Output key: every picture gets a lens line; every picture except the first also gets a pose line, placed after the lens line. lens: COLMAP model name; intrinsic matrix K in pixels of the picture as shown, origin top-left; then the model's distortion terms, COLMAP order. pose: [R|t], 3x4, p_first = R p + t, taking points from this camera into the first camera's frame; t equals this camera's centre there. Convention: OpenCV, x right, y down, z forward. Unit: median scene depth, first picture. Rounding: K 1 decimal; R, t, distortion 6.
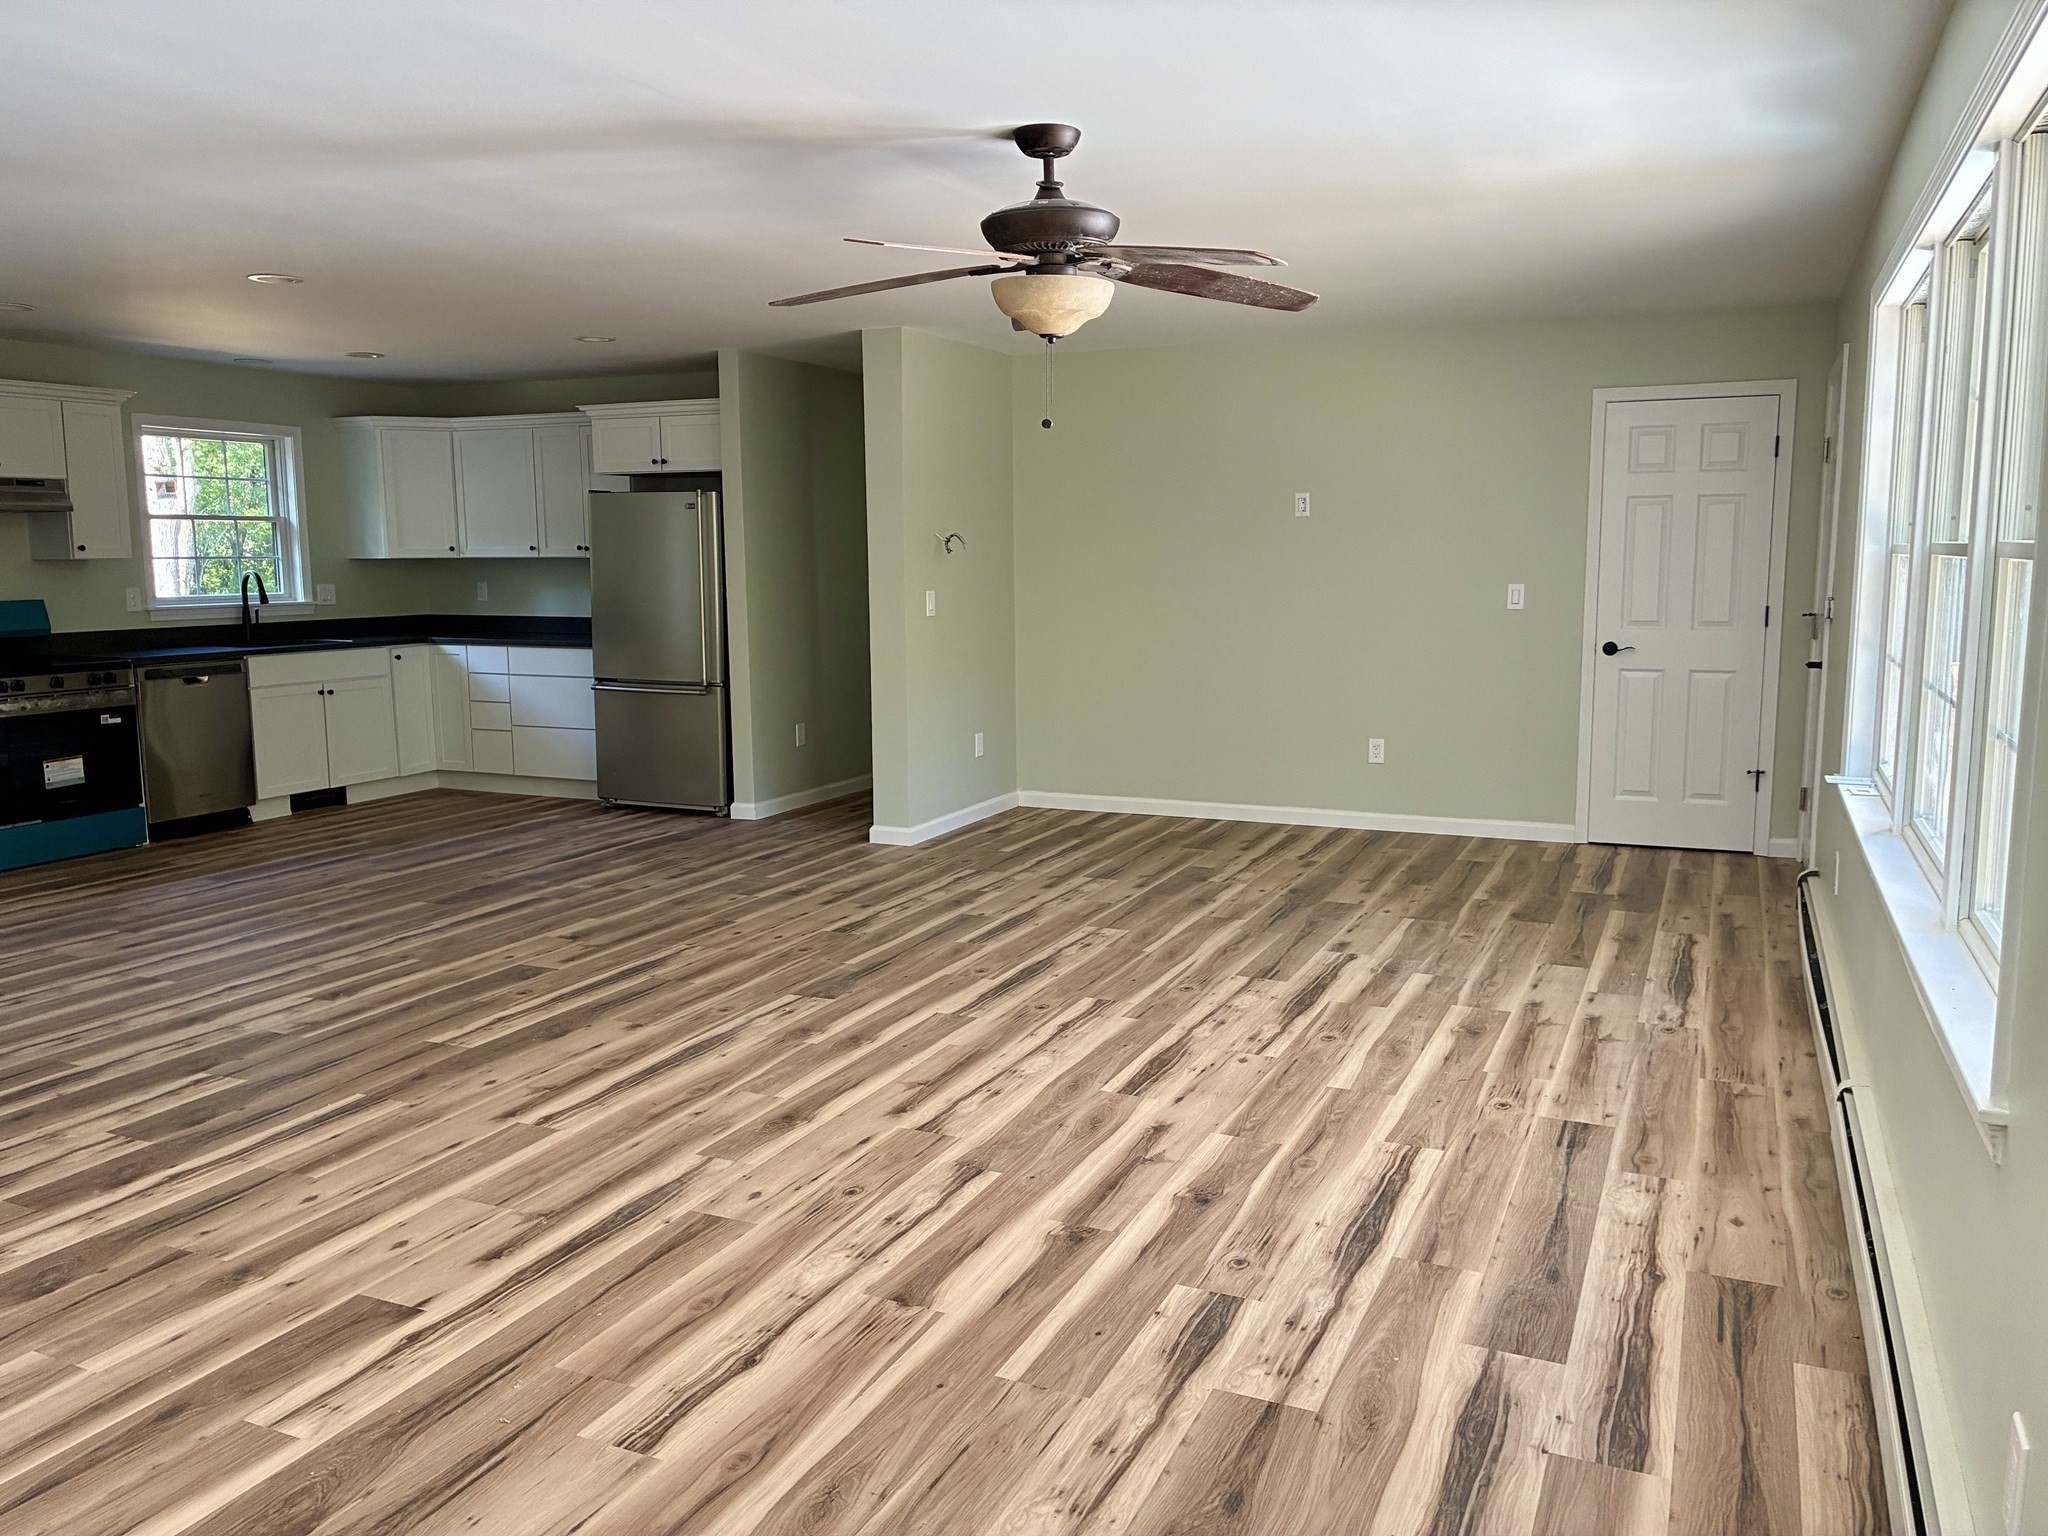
lens RADIAL K [[1544.1, 0, 1033.2], [0, 1544.1, 760.6], [0, 0, 1]] dist [0.050382, -0.064350]
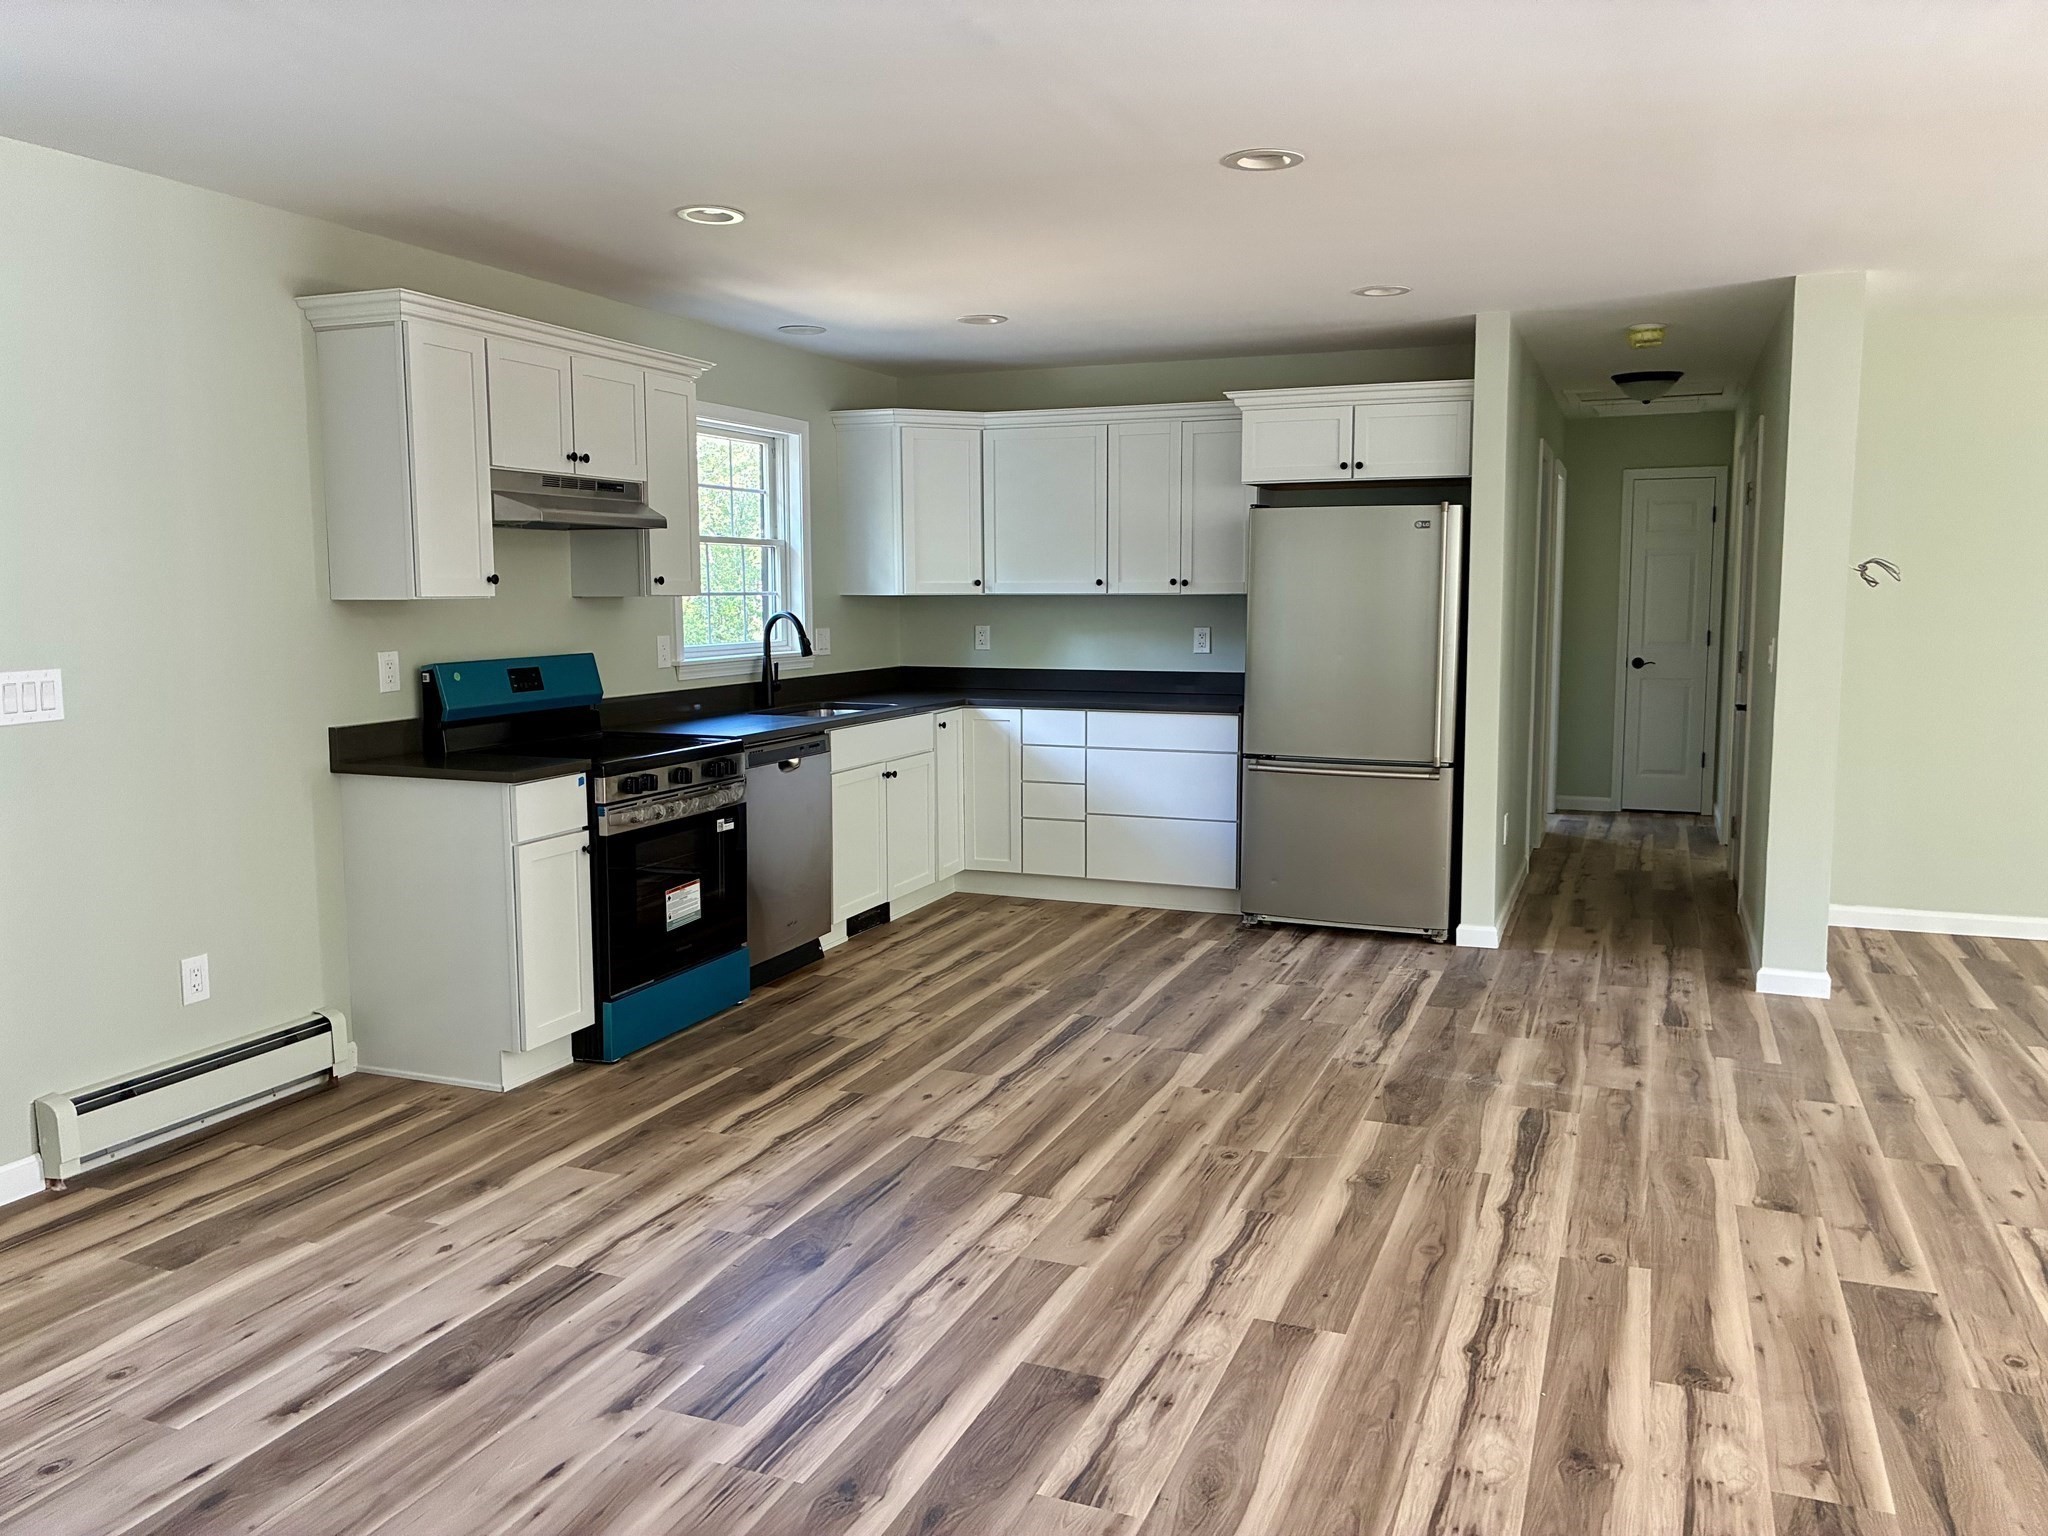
lens RADIAL K [[1544.1, 0, 1033.2], [0, 1544.1, 760.6], [0, 0, 1]] dist [0.050382, -0.064350]
pose [[0.999137, -0.001756, 0.041499, -0.650983], [0.002609, 0.999786, -0.020502, -0.055073], [-0.041454, 0.020593, 0.998928, 0.403852]]
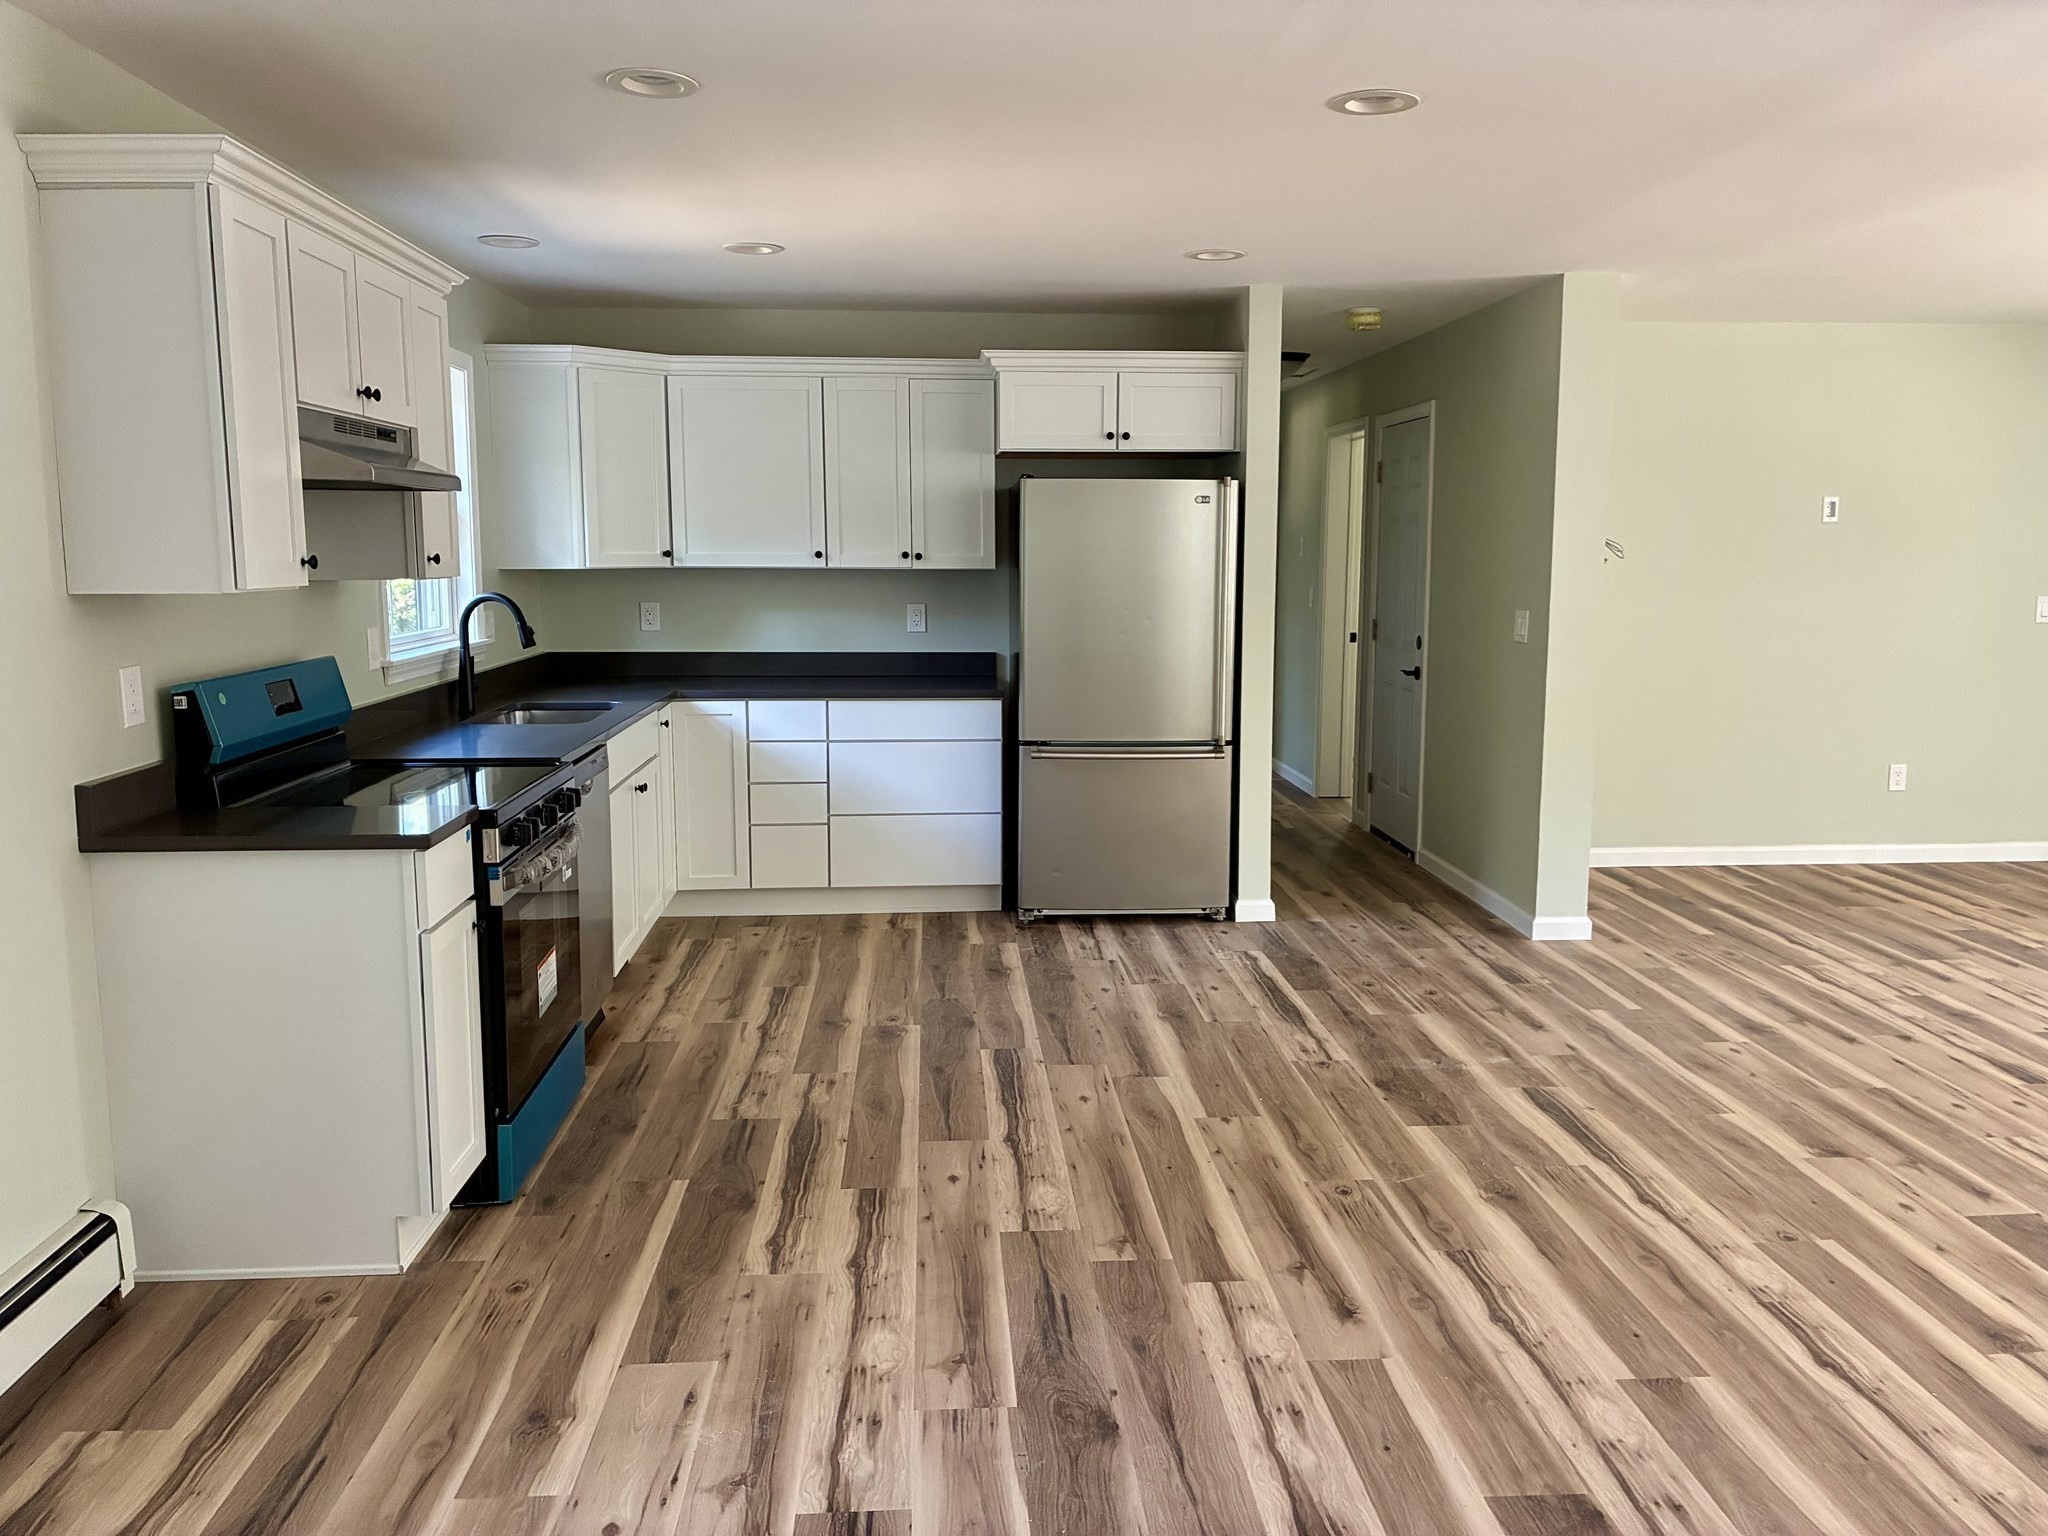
lens RADIAL K [[1544.1, 0, 1033.2], [0, 1544.1, 760.6], [0, 0, 1]] dist [0.050382, -0.064350]
pose [[0.883539, -0.059298, 0.464589, -0.943079], [0.056954, 0.998194, 0.019093, -0.090260], [-0.464882, 0.009591, 0.885321, 0.592811]]
